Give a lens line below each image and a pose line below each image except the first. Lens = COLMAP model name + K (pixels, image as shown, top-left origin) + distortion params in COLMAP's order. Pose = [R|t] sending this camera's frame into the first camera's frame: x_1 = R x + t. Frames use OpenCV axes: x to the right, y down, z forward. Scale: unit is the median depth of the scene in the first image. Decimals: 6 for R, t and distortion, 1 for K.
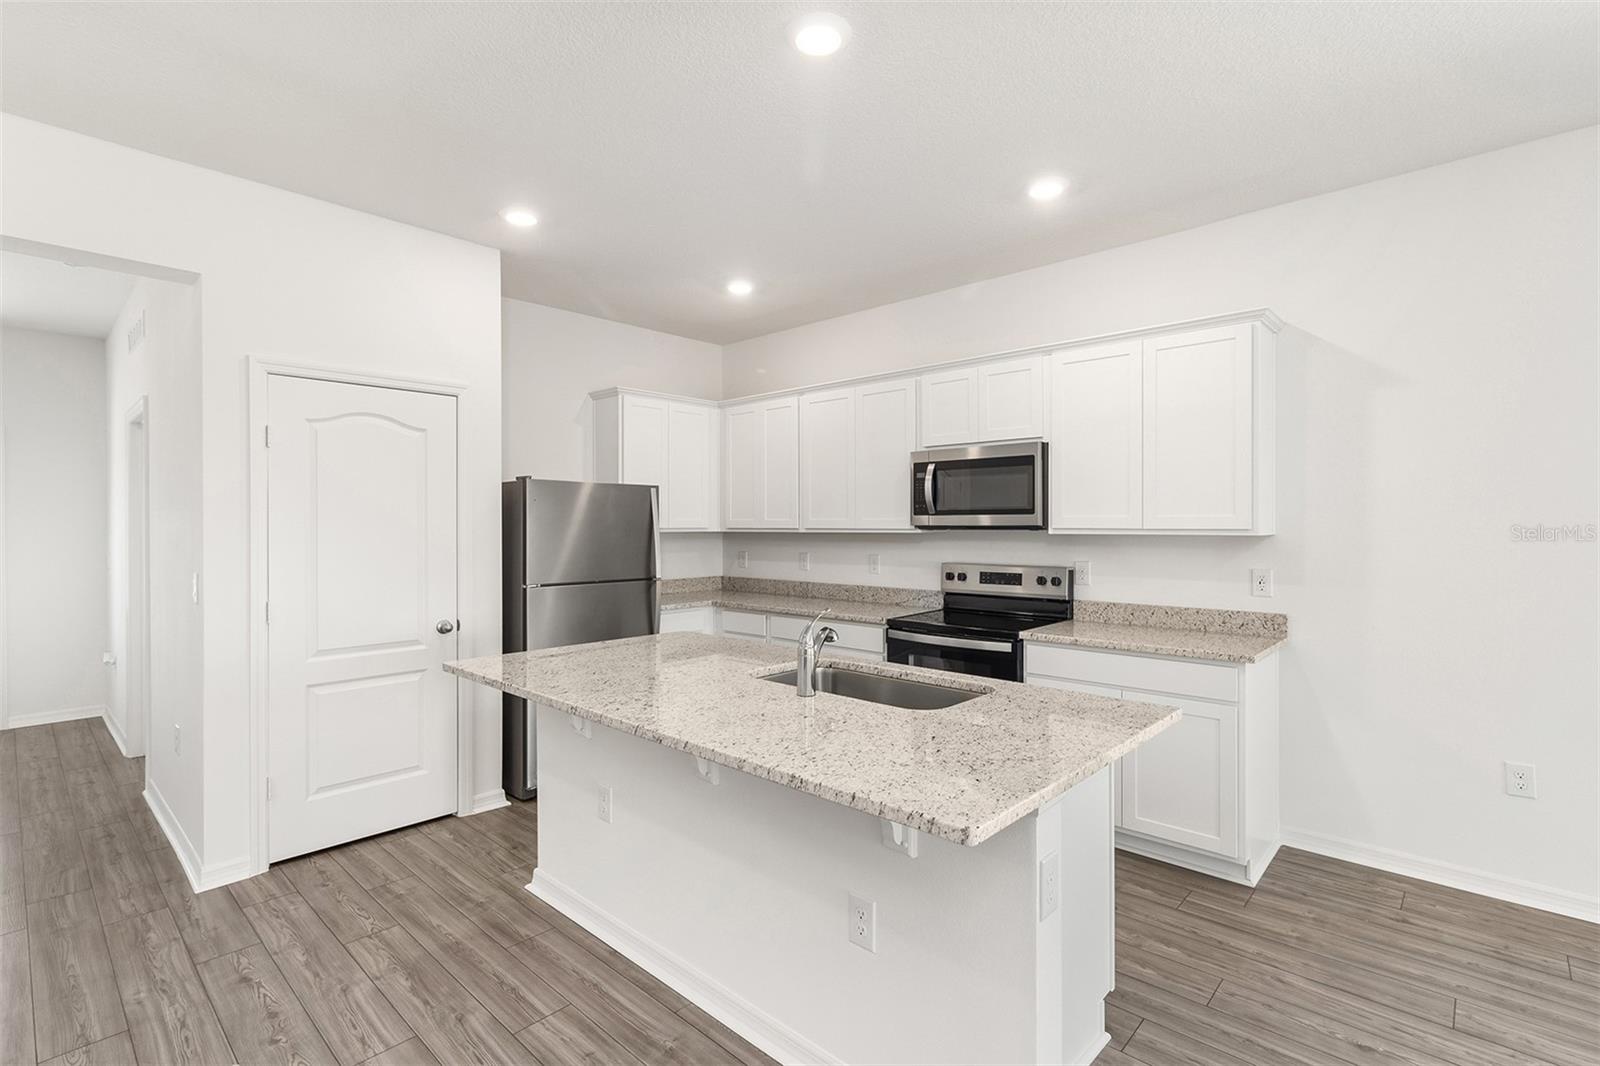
lens RADIAL K [[740.9, 0, 802.5], [0, 740.9, 528.2], [0, 0, 1]] dist [0.002415, 0.000171]
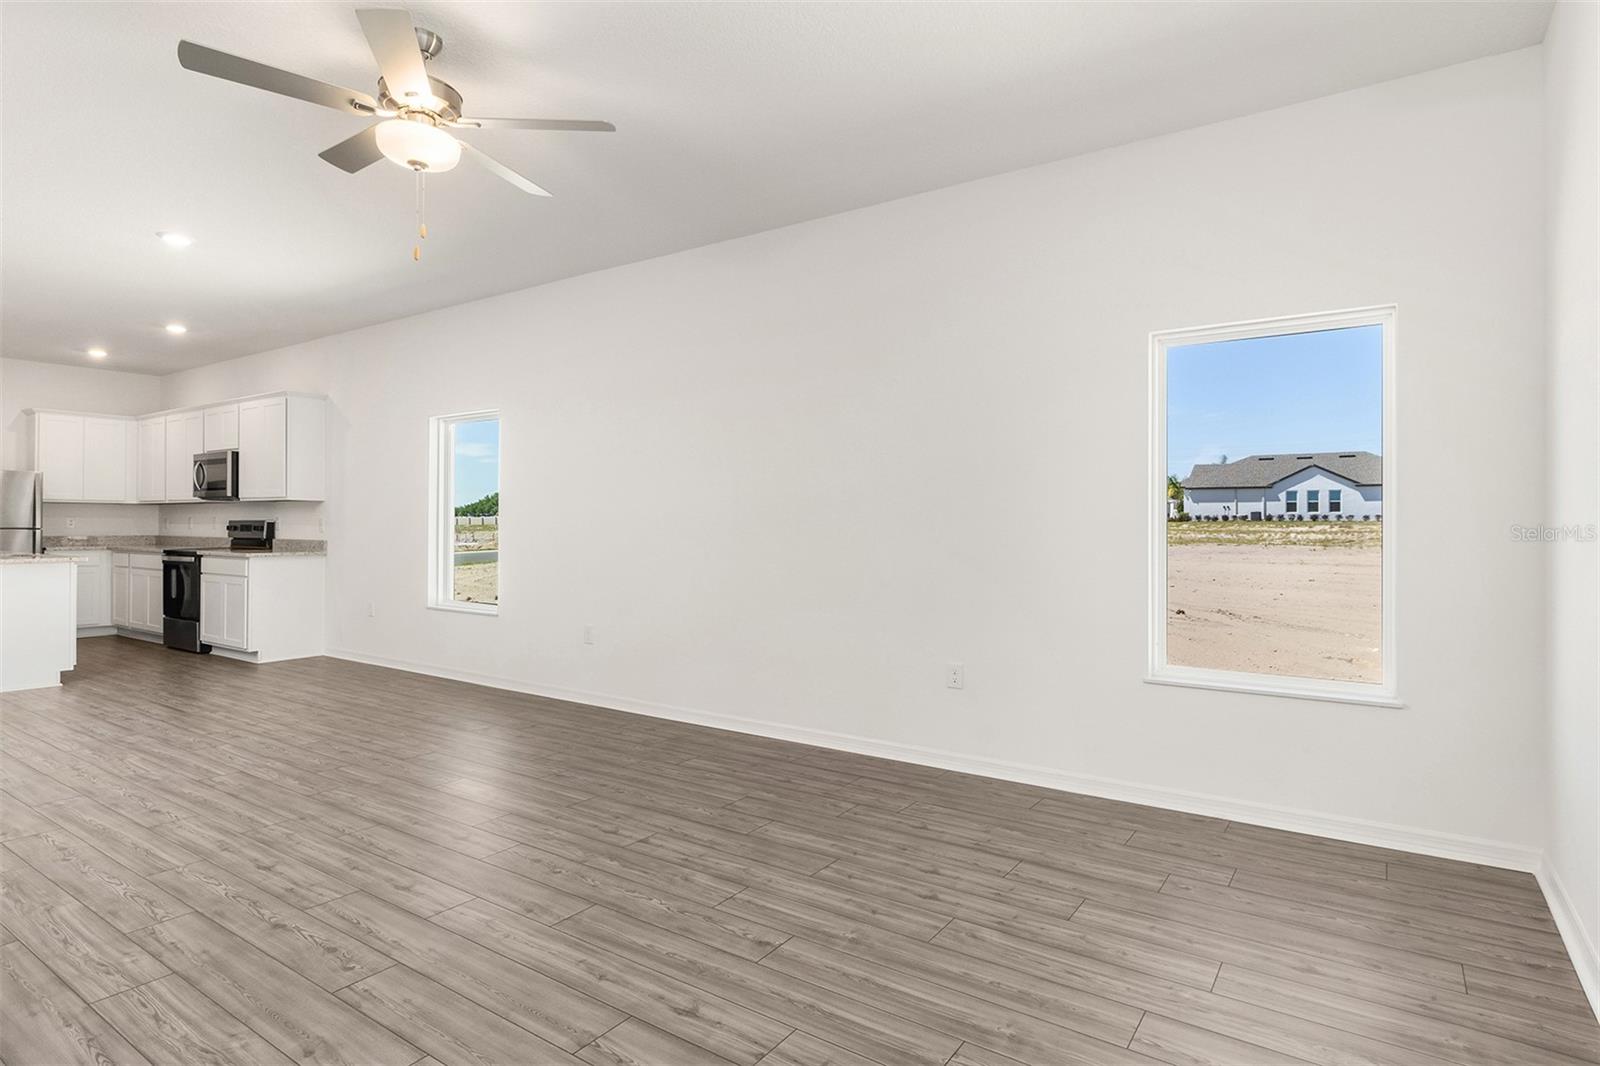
lens RADIAL K [[844.0, 0, 808.7], [0, 844.0, 515.7], [0, 0, 1]] dist [-0.004208, 0.003660]
pose [[0.988930, 0.007301, 0.148205, 1.374314], [-0.005202, 0.999881, -0.014550, 0.066243], [-0.148294, 0.013618, 0.988850, -1.241623]]
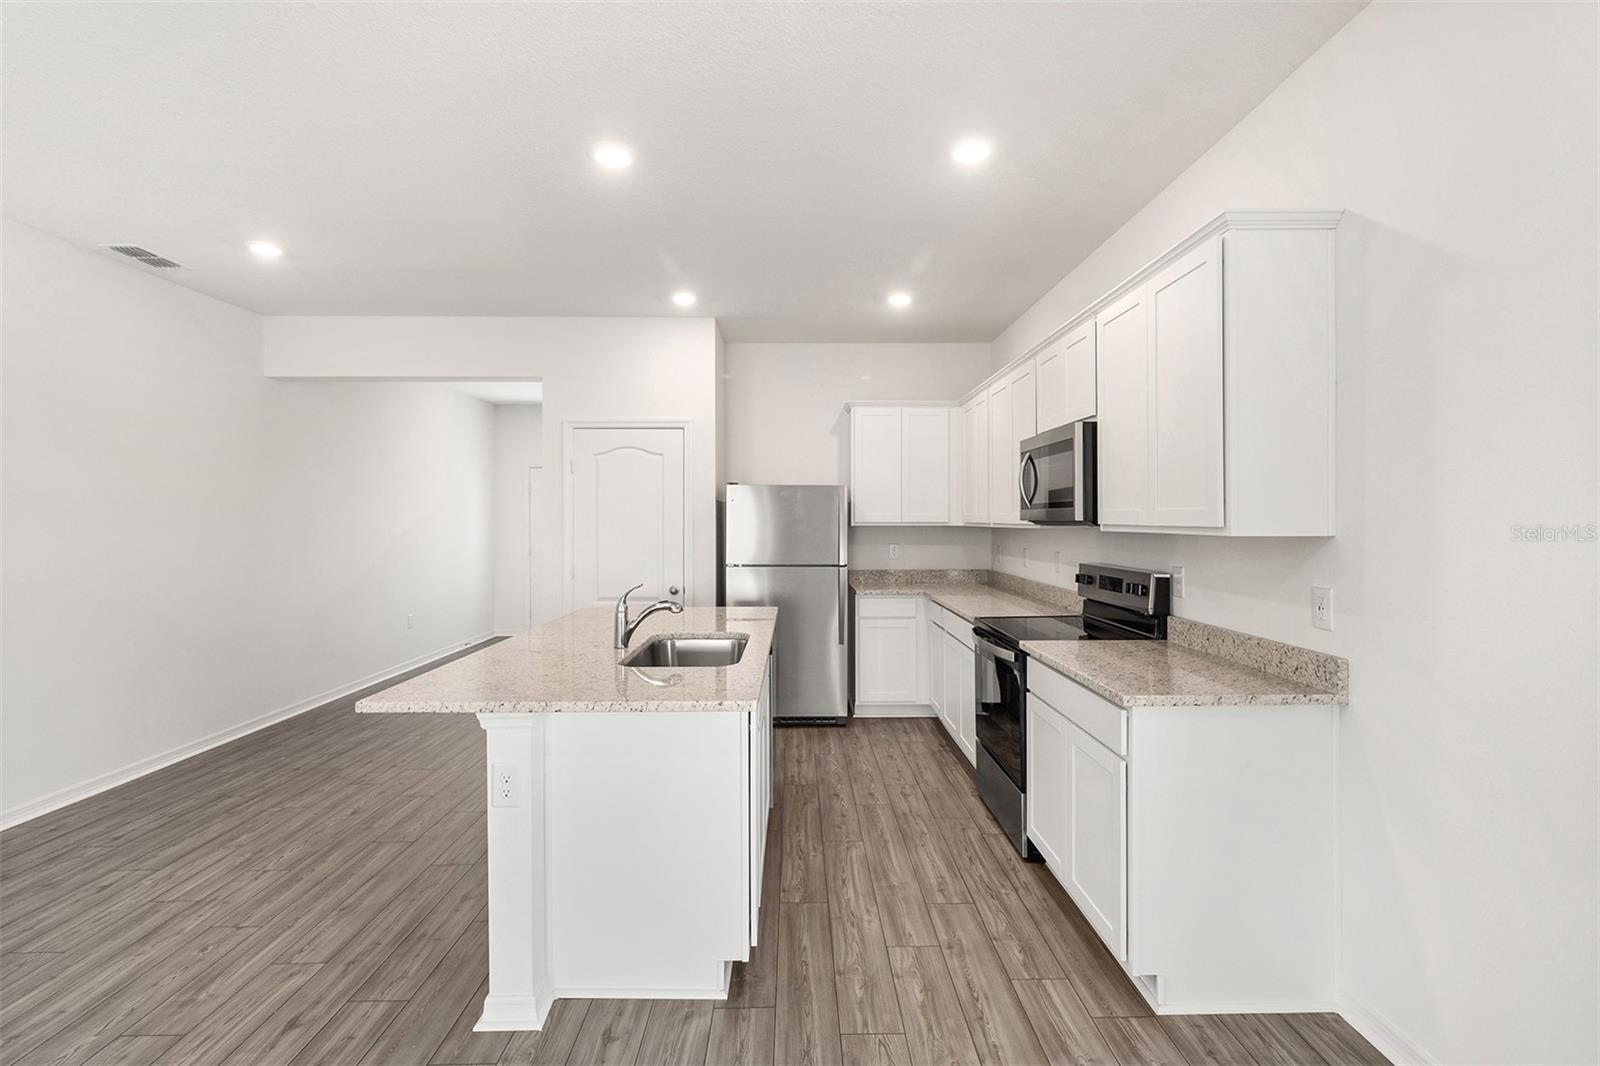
lens RADIAL K [[740.9, 0, 803.2], [0, 740.9, 513.7], [0, 0, 1]] dist [0.002415, 0.000171]
pose [[0.688788, -0.004338, -0.724950, 0.681797], [-0.004584, 0.999936, -0.010338, -0.001084], [0.724949, 0.010444, 0.688724, 0.180022]]
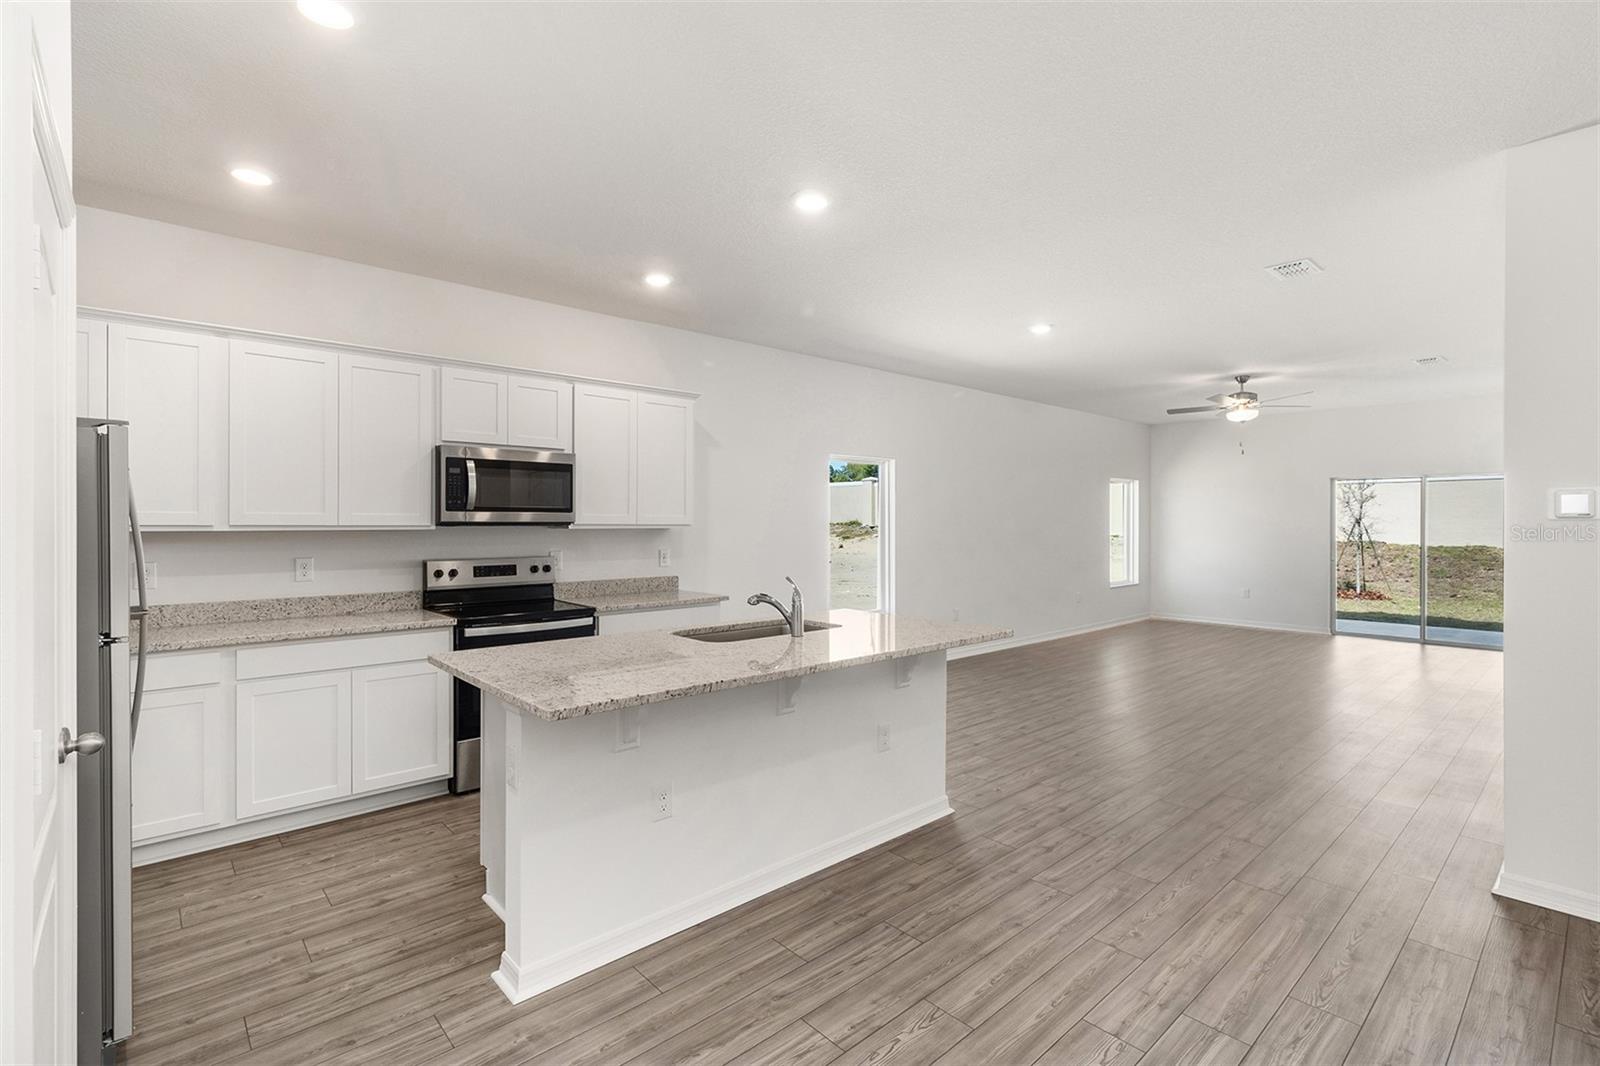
lens RADIAL K [[740.9, 0, 803.6], [0, 740.9, 525.0], [0, 0, 1]] dist [0.002415, 0.000171]
pose [[0.088010, -0.000961, 0.996119, -0.829132], [0.004281, 0.999991, 0.000587, 0.002333], [-0.996110, 0.004213, 0.088013, 0.487579]]
